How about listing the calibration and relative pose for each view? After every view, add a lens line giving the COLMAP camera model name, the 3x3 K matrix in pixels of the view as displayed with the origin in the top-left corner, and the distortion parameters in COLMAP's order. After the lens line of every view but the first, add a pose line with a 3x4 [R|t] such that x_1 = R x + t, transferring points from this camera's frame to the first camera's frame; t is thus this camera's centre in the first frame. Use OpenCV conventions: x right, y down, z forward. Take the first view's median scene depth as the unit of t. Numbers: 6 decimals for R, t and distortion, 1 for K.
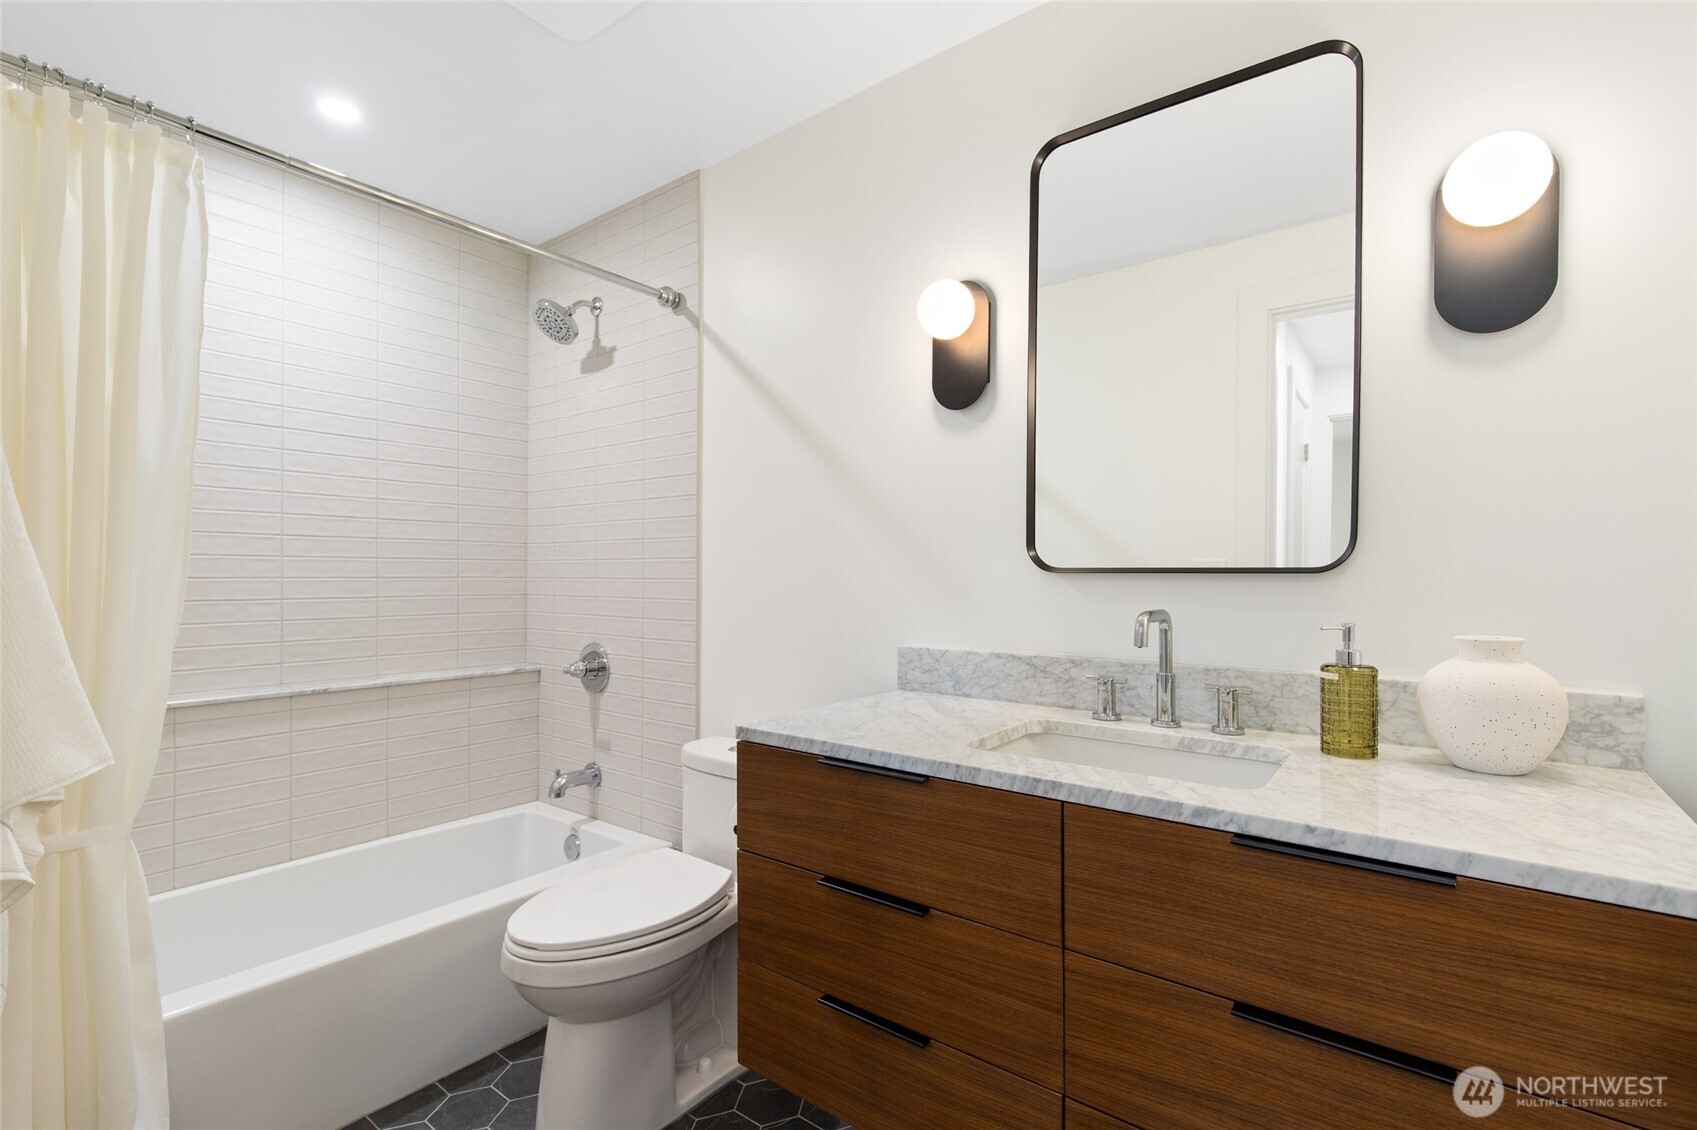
lens RADIAL K [[767.1, 0, 854.1], [0, 767.1, 566.9], [0, 0, 1]] dist [0.010026, -0.002143]
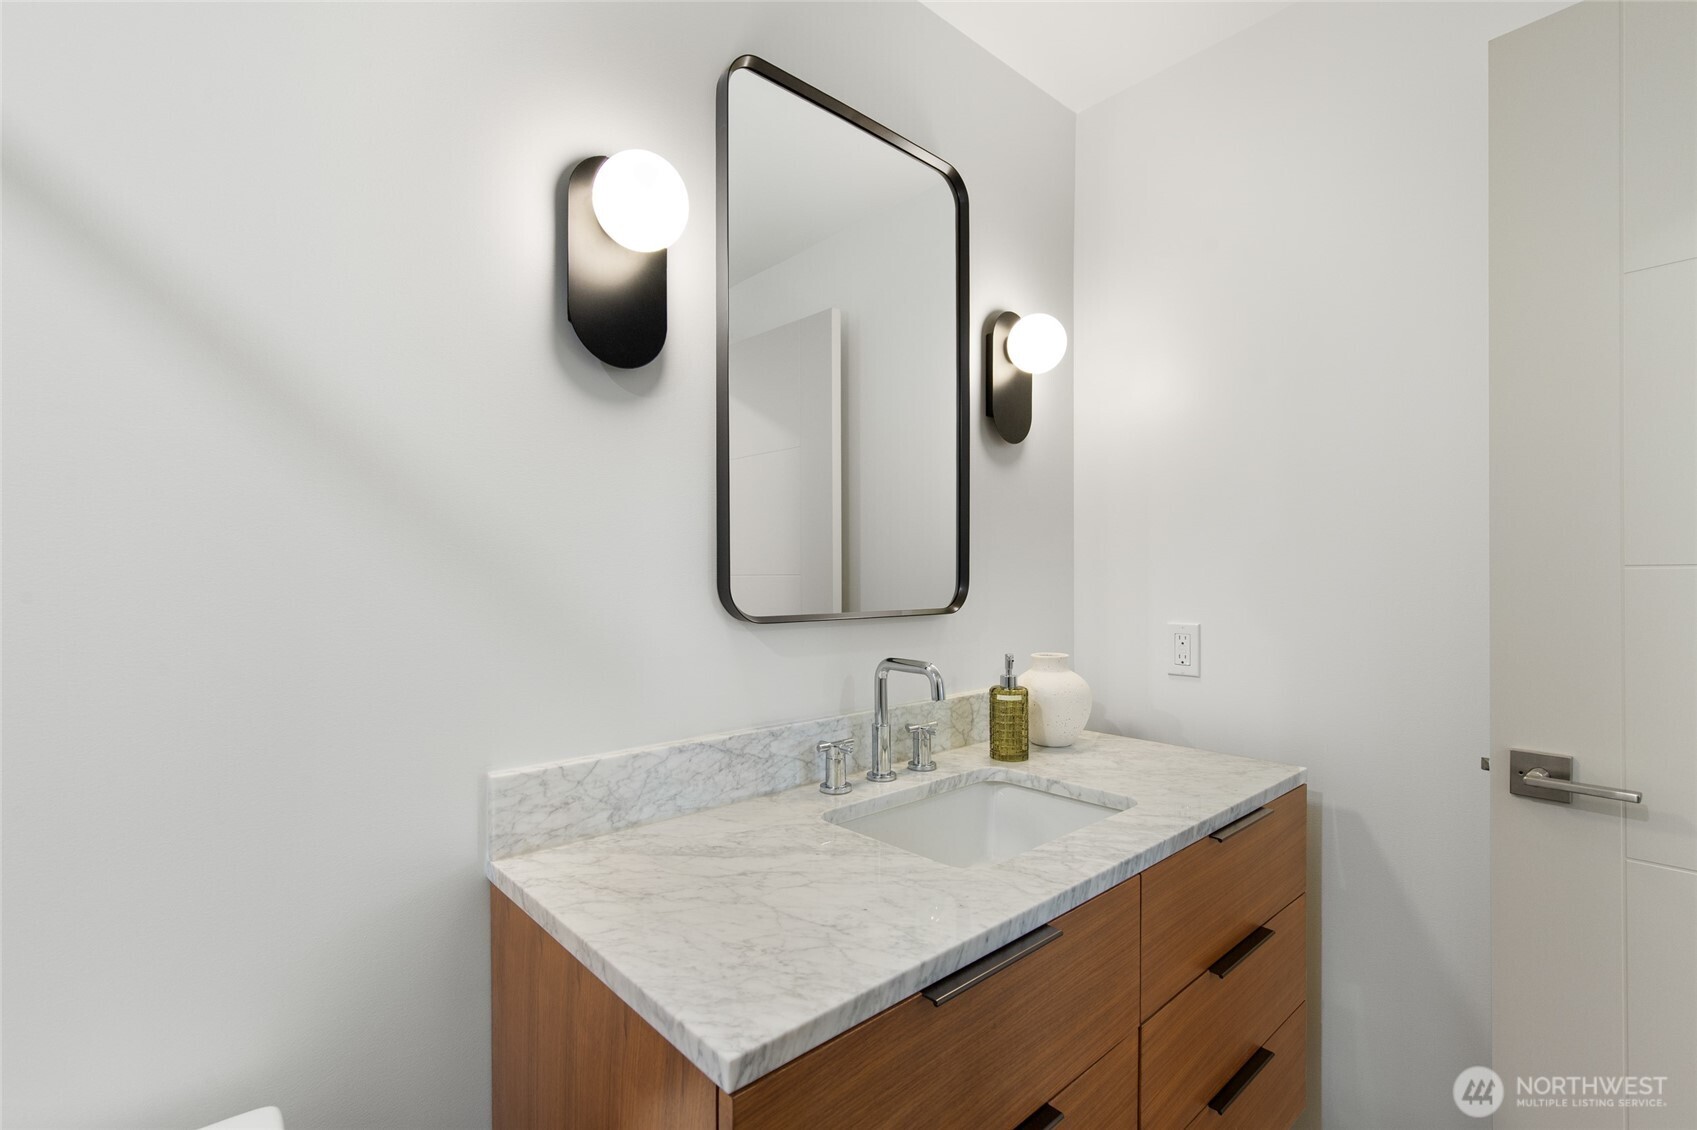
lens RADIAL K [[767.1, 0, 851.7], [0, 767.1, 574.6], [0, 0, 1]] dist [0.010026, -0.002143]
pose [[0.179909, -0.003270, 0.983678, -0.469301], [-0.004819, 0.999980, 0.004205, -0.044375], [-0.983671, -0.005496, 0.179890, 0.752236]]
